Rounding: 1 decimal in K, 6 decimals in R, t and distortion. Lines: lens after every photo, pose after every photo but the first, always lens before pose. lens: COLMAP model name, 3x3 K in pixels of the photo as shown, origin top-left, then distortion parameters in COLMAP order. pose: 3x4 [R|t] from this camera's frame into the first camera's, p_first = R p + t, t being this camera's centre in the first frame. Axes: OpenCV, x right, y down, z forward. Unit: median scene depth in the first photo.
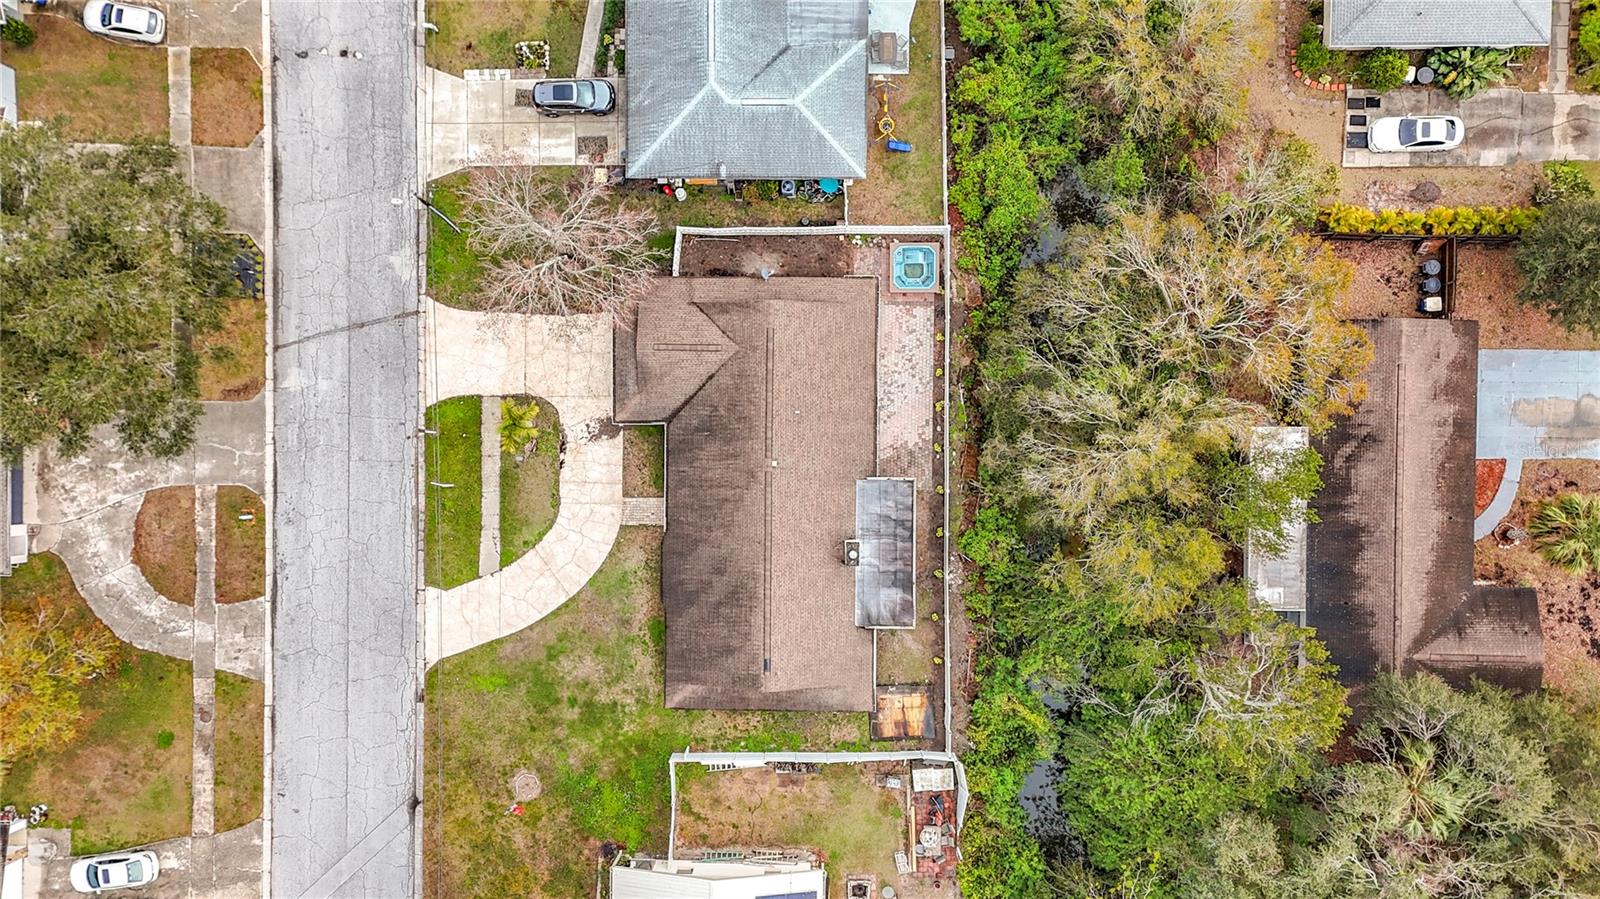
lens RADIAL K [[1186.5, 0, 800.0], [0, 1186.5, 449.5], [0, 0, 1]] dist [0.047685, -0.003727]
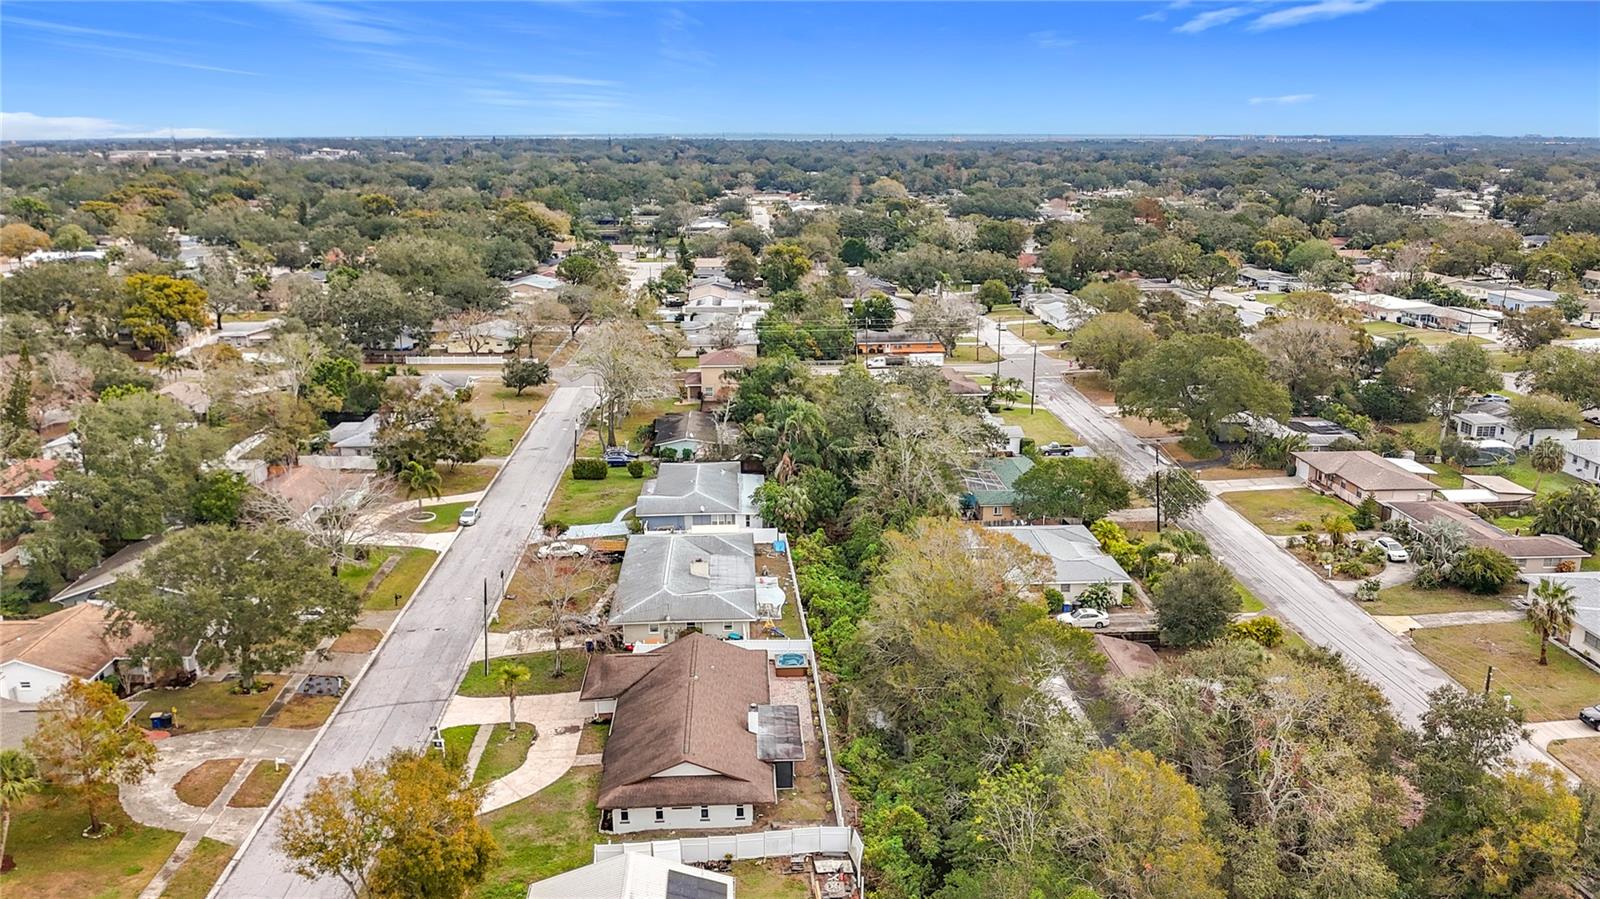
lens RADIAL K [[1237.6, 0, 800.0], [0, 1237.6, 449.5], [0, 0, 1]] dist [-0.043683, -0.000331]
pose [[0.997908, 0.009418, 0.063962, 0.004780], [0.060098, 0.229594, -0.971429, 1.278142], [-0.023834, 0.973241, 0.228548, 0.362204]]
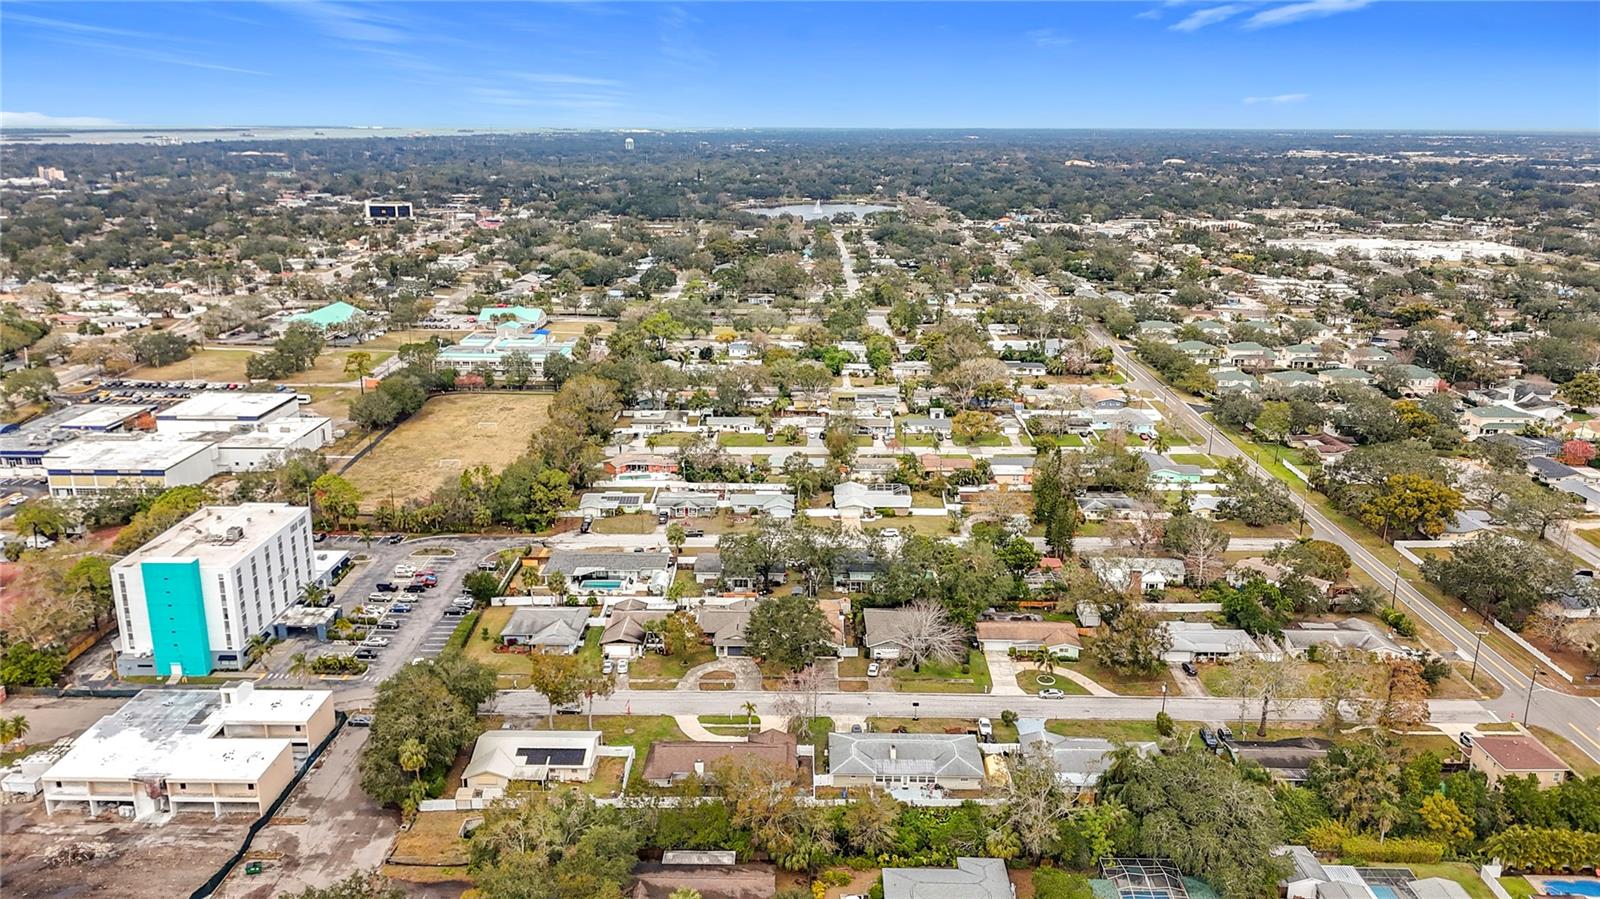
lens RADIAL K [[1186.5, 0, 800.0], [0, 1186.5, 449.5], [0, 0, 1]] dist [0.047685, -0.003727]
pose [[-0.000826, 0.289936, -0.957046, 2.407628], [-0.999543, -0.029161, -0.007971, -0.099382], [-0.030220, 0.956602, 0.289828, -0.536967]]
